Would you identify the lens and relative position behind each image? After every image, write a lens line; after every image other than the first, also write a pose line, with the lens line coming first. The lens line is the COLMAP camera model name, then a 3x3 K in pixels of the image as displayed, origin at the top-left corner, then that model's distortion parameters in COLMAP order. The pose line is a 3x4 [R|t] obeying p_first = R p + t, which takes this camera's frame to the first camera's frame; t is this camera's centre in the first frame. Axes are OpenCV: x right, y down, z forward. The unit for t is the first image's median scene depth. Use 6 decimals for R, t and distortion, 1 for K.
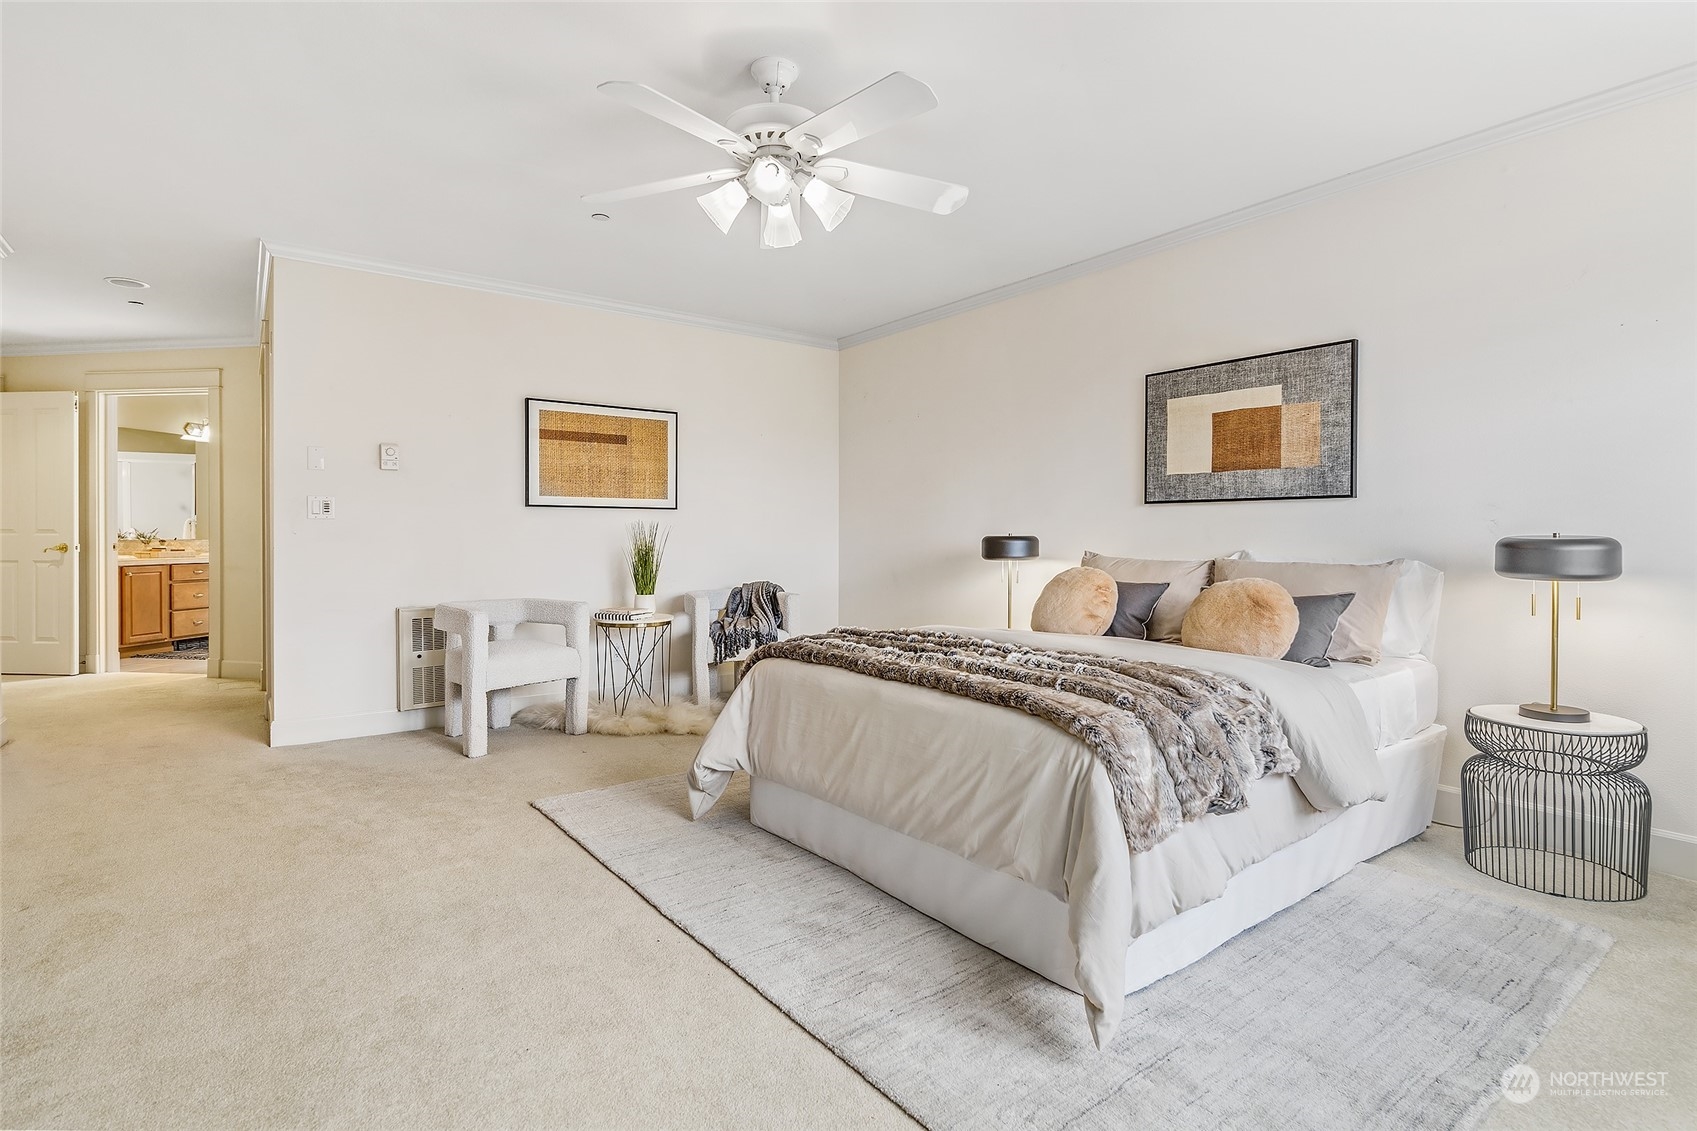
lens RADIAL K [[836.4, 0, 846.0], [0, 836.4, 535.4], [0, 0, 1]] dist [0.029490, 0.000313]
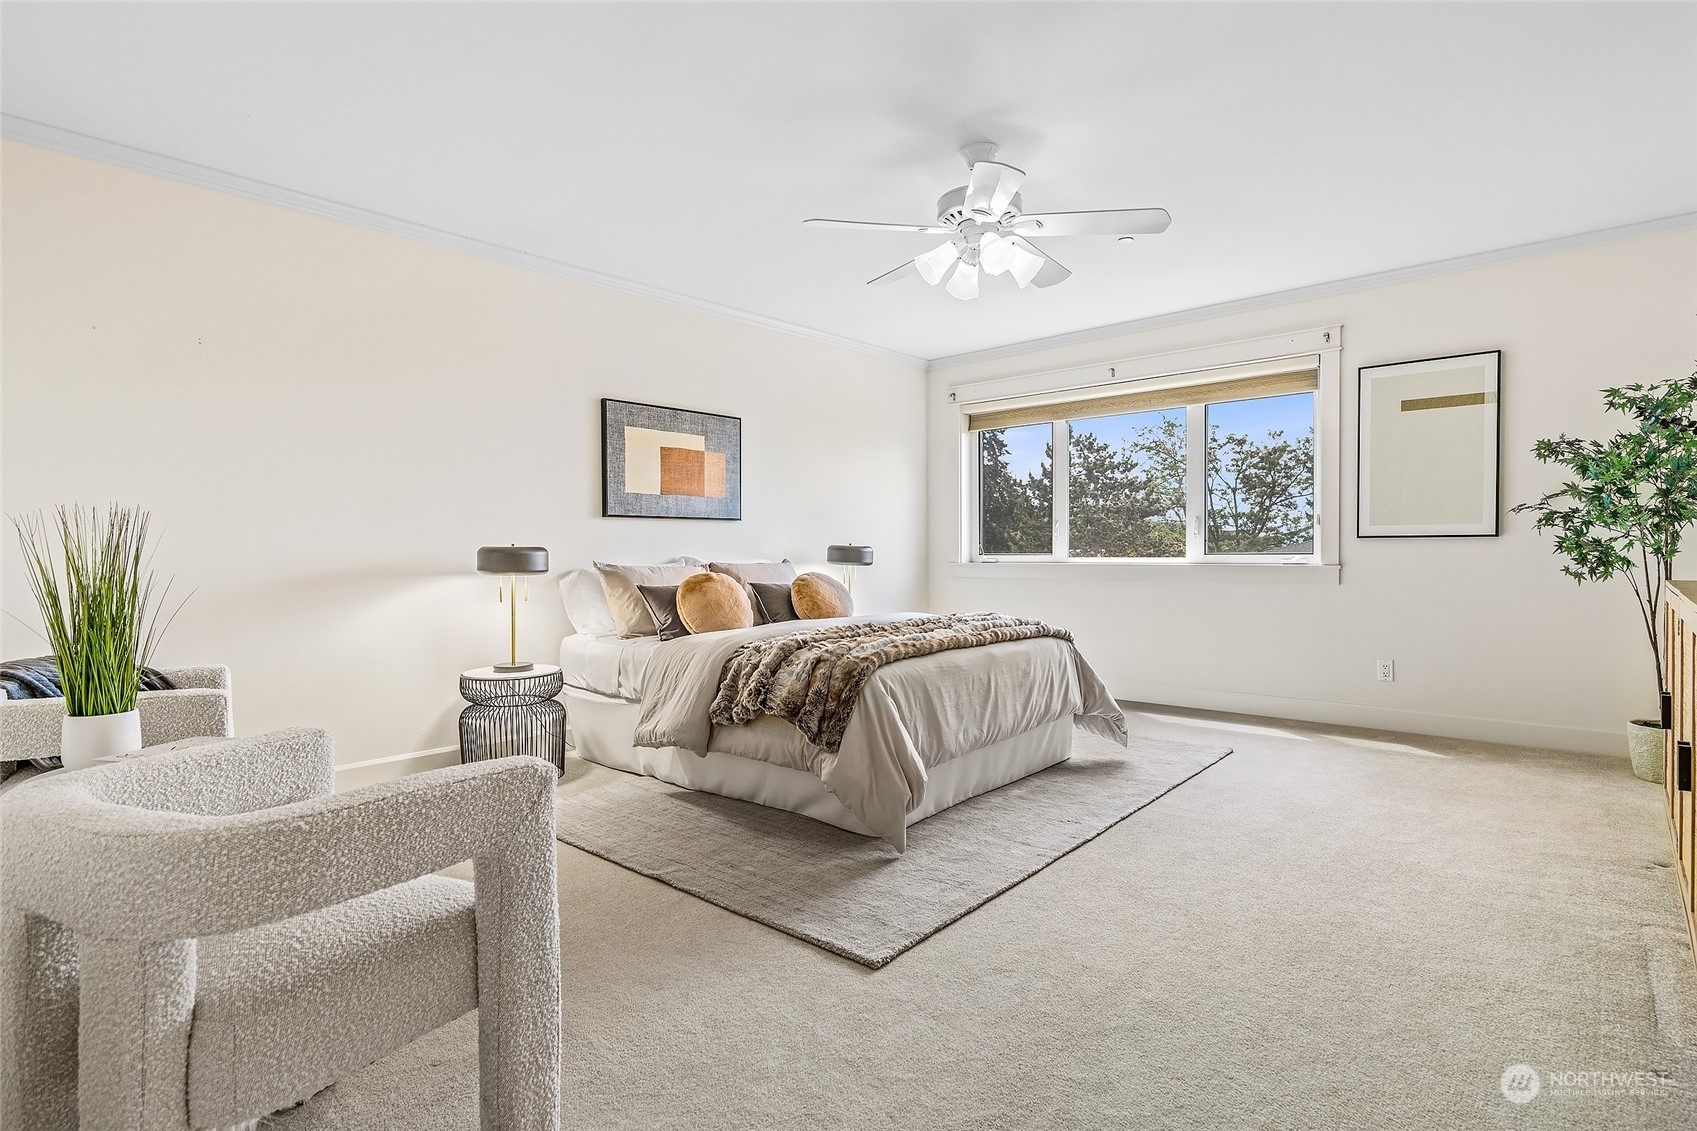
lens RADIAL K [[874.7, 0, 846.1], [0, 874.7, 568.8], [0, 0, 1]] dist [0.000096, -0.000022]
pose [[-0.198149, -0.032328, 0.979639, -0.859618], [-0.000067, 0.999456, 0.032969, -0.007685], [-0.980172, 0.006467, -0.198044, 0.959018]]
